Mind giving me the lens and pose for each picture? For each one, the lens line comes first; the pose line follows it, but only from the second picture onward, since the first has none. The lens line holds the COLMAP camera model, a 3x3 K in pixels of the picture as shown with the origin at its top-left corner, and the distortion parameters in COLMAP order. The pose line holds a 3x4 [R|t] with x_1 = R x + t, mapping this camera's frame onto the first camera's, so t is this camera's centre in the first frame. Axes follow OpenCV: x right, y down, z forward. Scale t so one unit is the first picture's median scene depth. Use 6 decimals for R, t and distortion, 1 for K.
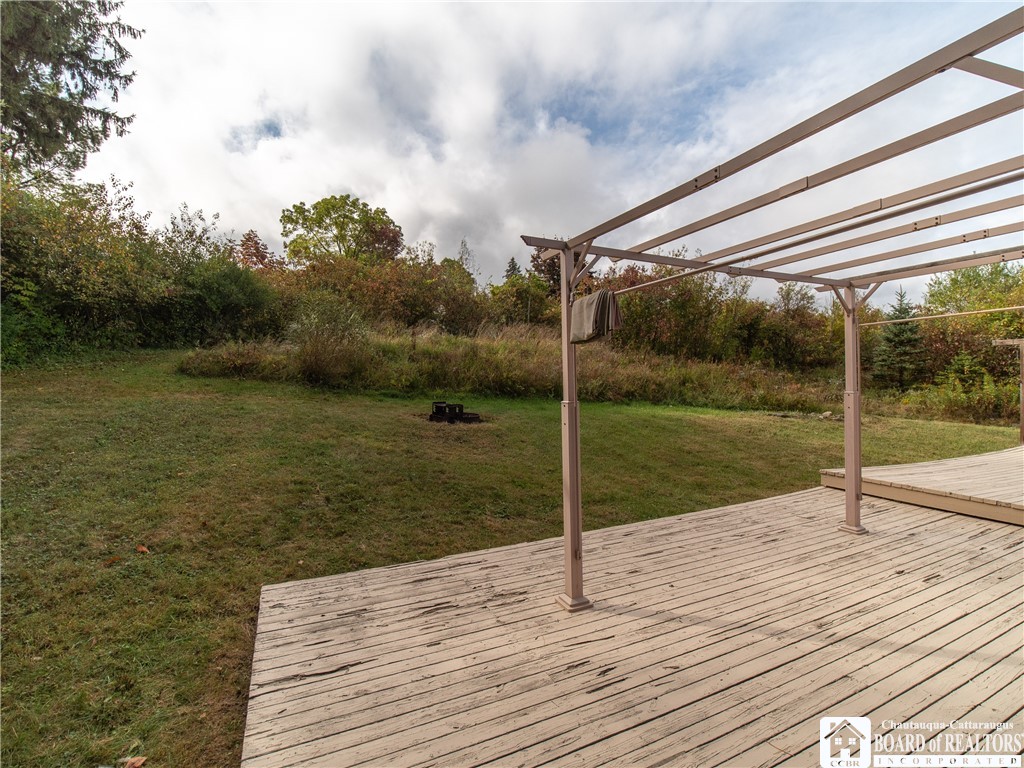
lens RADIAL K [[441.9, 0, 504.4], [0, 441.9, 389.3], [0, 0, 1]] dist [-0.031634, -0.000685]
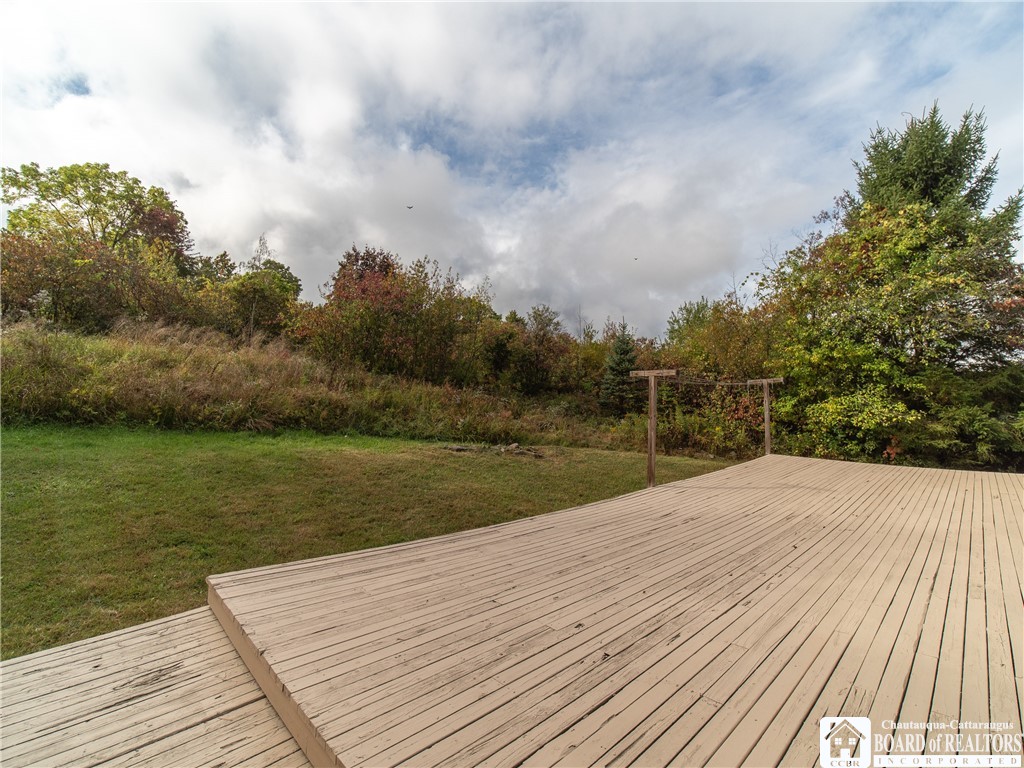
lens RADIAL K [[443.2, 0, 512.0], [0, 443.2, 384.0], [0, 0, 1]] dist [-0.038945, -0.000483]
pose [[0.938644, 0.037613, 0.342829, 0.095689], [-0.016991, 0.997871, -0.062959, -0.002991], [-0.344467, 0.053271, 0.937286, 0.032967]]
